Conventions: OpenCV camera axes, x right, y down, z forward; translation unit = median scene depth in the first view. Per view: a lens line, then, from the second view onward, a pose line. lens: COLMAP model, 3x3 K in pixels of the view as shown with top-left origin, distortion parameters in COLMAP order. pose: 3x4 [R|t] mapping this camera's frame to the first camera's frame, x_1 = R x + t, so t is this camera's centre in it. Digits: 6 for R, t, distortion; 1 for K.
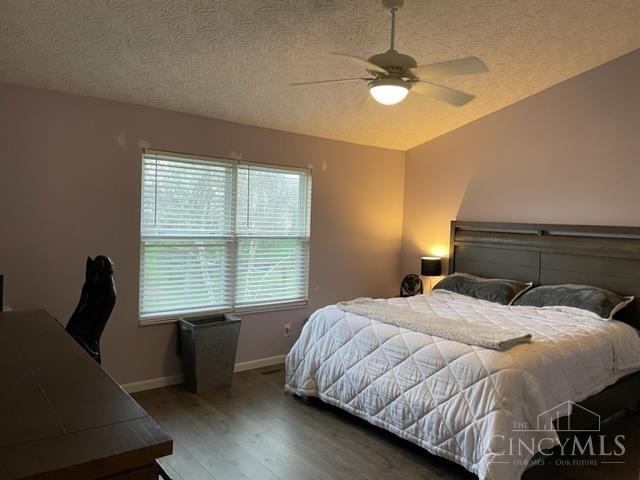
lens RADIAL K [[478.5, 0, 320.5], [0, 478.5, 236.3], [0, 0, 1]] dist [0.099045, -0.133135]
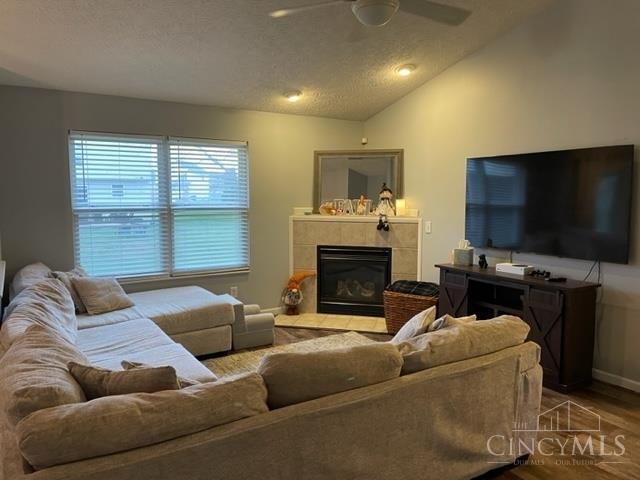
lens RADIAL K [[478.5, 0, 320.5], [0, 478.5, 236.3], [0, 0, 1]] dist [0.099045, -0.133135]
pose [[0.991833, -0.023746, -0.125314, 0.285846], [0.030140, 0.998326, 0.049373, 0.019606], [0.123932, -0.052746, 0.990888, -0.038191]]
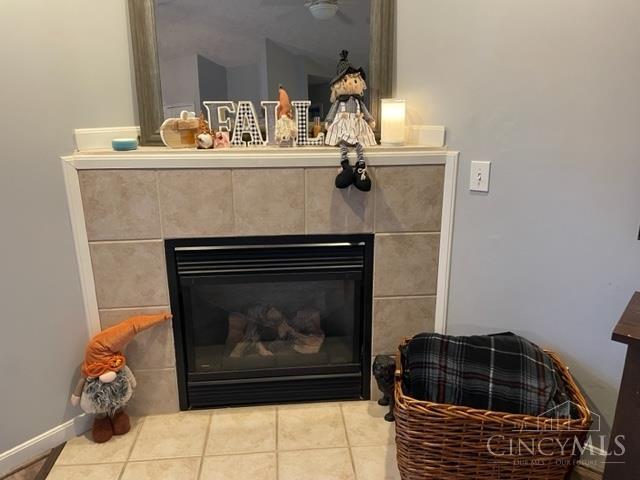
lens RADIAL K [[478.5, 0, 320.5], [0, 478.5, 236.3], [0, 0, 1]] dist [0.099045, -0.133135]
pose [[0.980861, -0.096487, 0.169119, 0.188605], [0.052144, 0.967025, 0.249288, 0.001216], [-0.187596, -0.235698, 0.953548, 0.727969]]
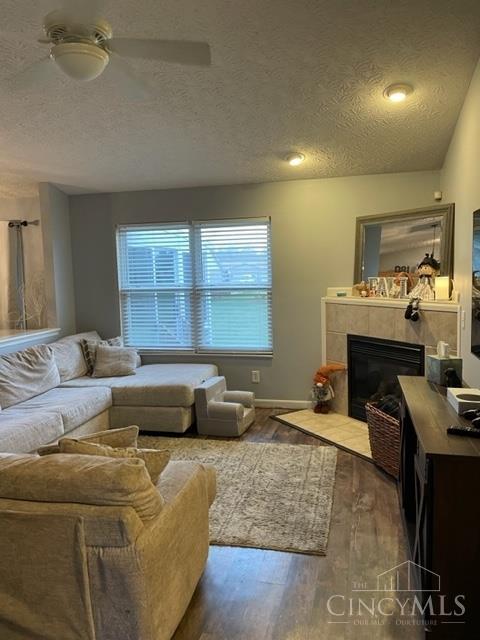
lens RADIAL K [[478.3, 0, 242.5], [0, 478.3, 314.1], [0, 0, 1]] dist [0.101194, -0.138139]
pose [[0.602875, 0.020160, -0.797581, 0.784964], [0.017739, 0.999095, 0.038662, 0.018788], [0.797639, -0.037457, 0.601971, 0.388320]]
